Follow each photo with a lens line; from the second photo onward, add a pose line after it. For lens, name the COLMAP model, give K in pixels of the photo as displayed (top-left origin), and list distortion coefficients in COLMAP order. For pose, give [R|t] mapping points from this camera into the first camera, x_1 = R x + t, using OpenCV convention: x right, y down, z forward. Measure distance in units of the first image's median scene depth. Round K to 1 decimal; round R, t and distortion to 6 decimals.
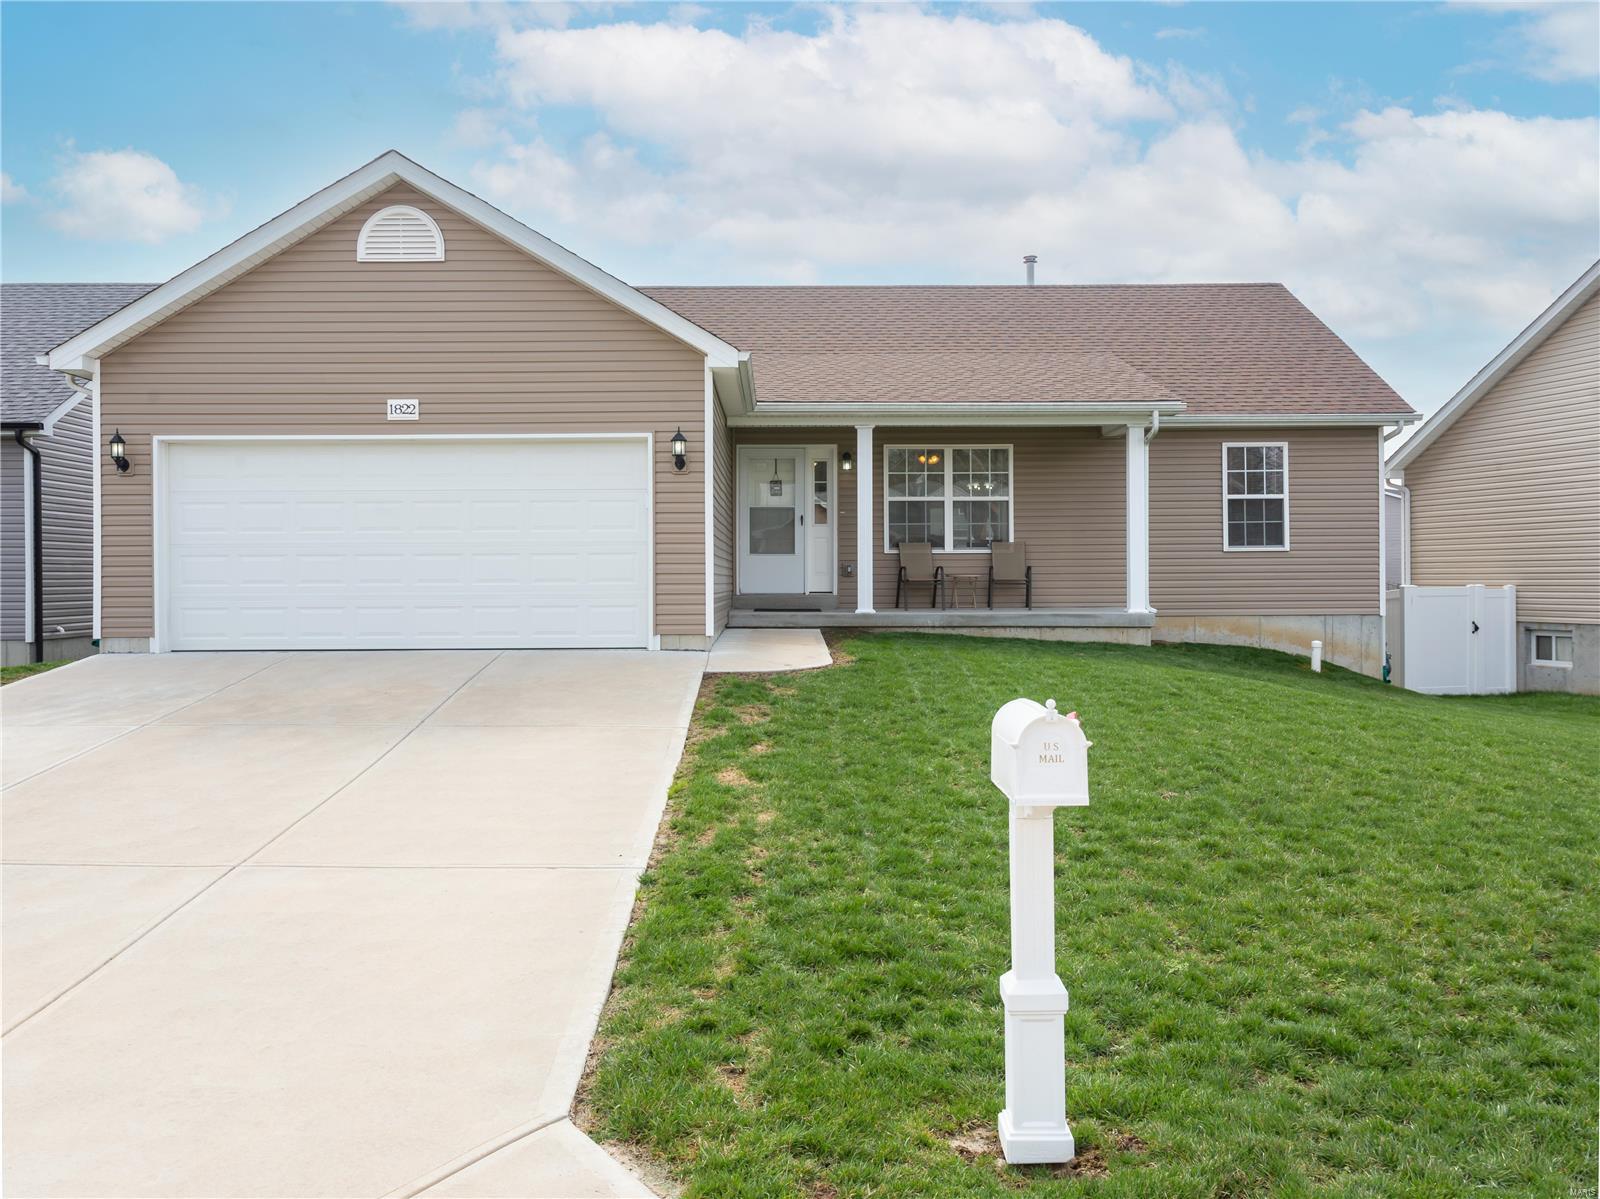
lens RADIAL K [[1377.7, 0, 806.3], [0, 1377.7, 601.5], [0, 0, 1]] dist [-0.001100, 0.006272]
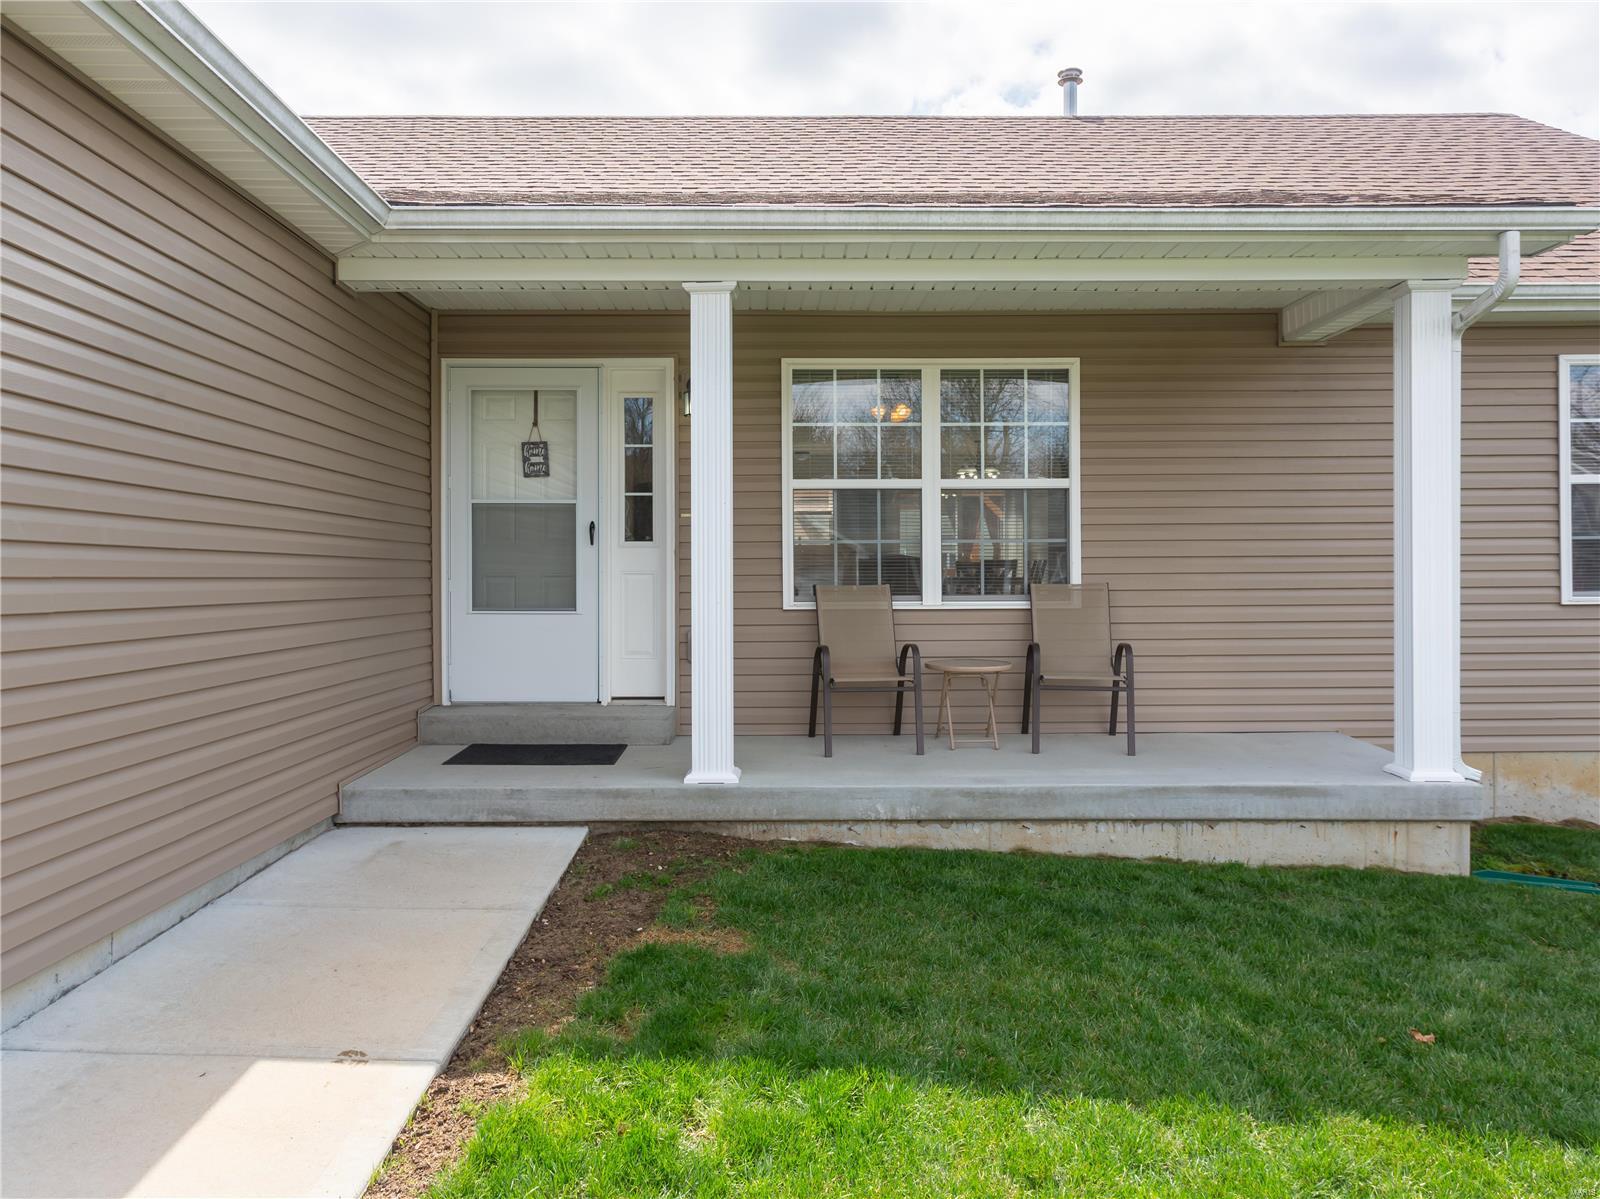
lens RADIAL K [[1179.5, 0, 789.1], [0, 1179.5, 582.9], [0, 0, 1]] dist [0.008697, 0.000437]
pose [[0.999950, 0.001214, -0.009905, 0.062366], [-0.001251, 0.999992, -0.003717, -0.042130], [0.009901, 0.003730, 0.999944, 0.629582]]
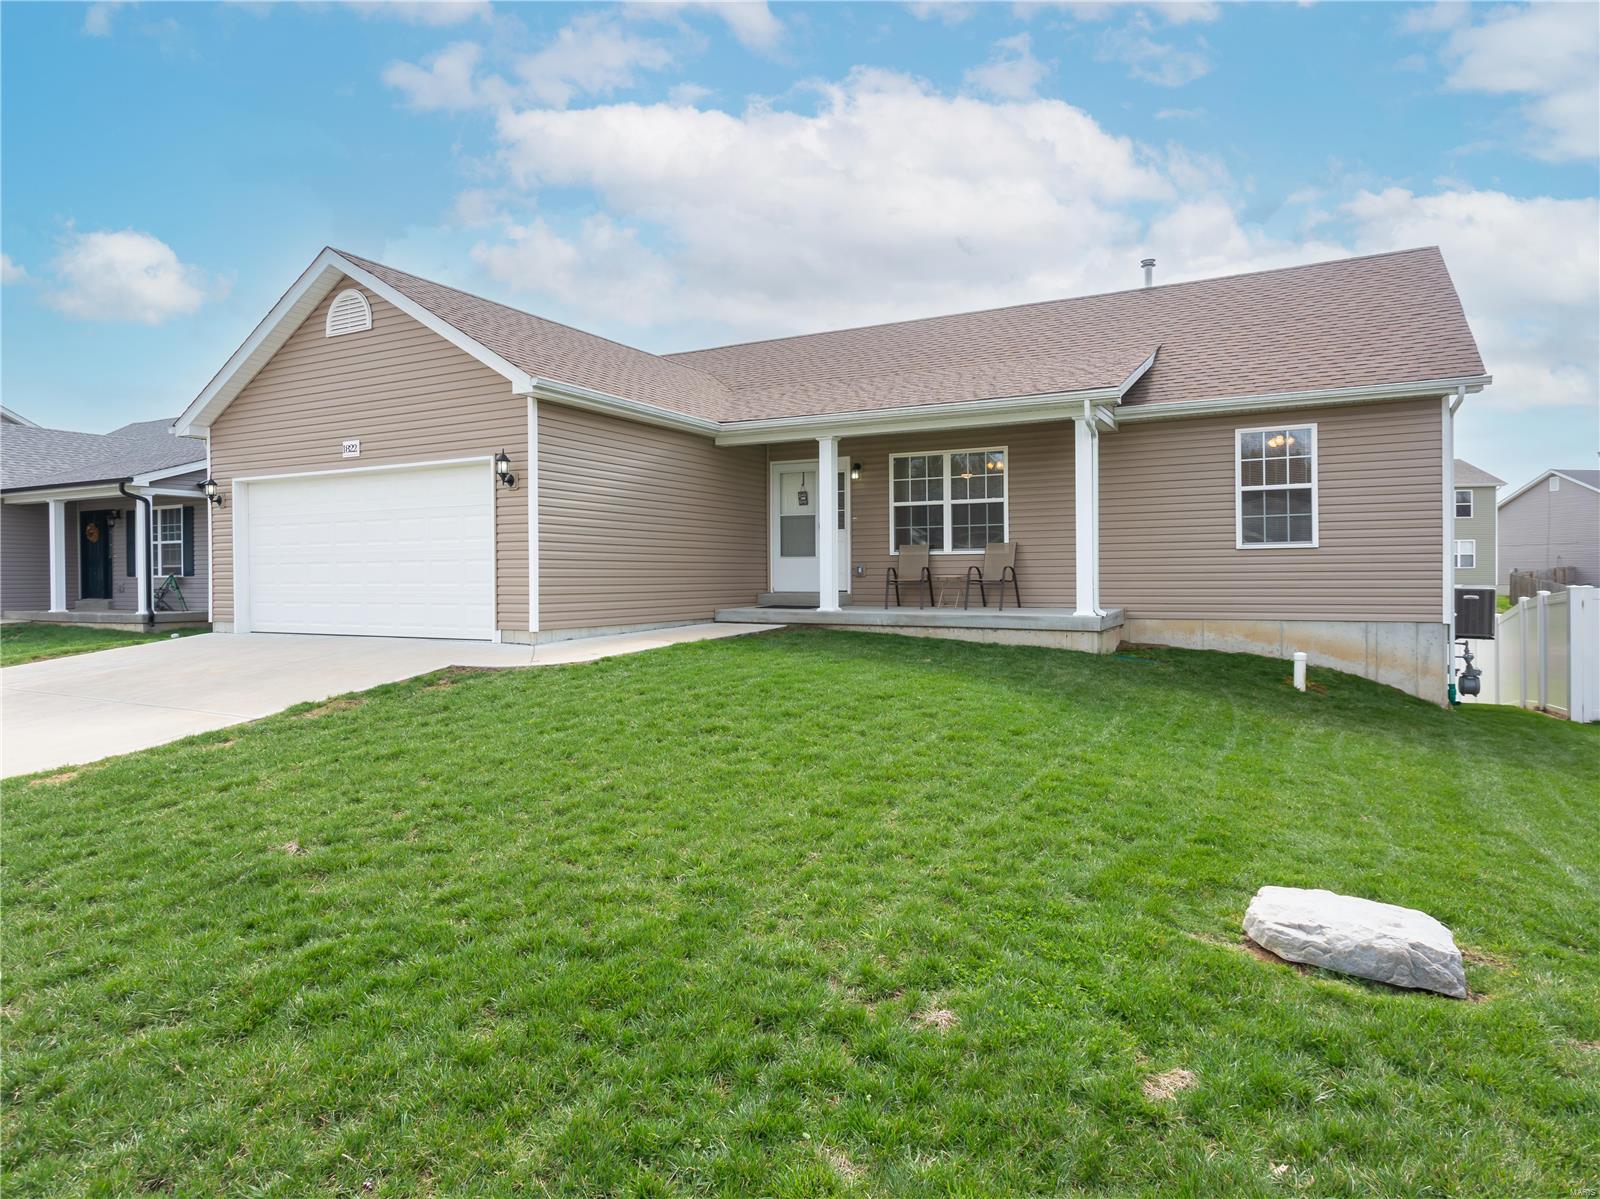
lens RADIAL K [[1011.5, 0, 801.6], [0, 1011.5, 594.0], [0, 0, 1]] dist [-0.000645, -0.000780]
pose [[0.867638, 0.008541, -0.497123, 0.390322], [-0.006453, 0.999962, 0.005917, -0.009025], [0.497154, -0.001926, 0.867660, 0.282006]]
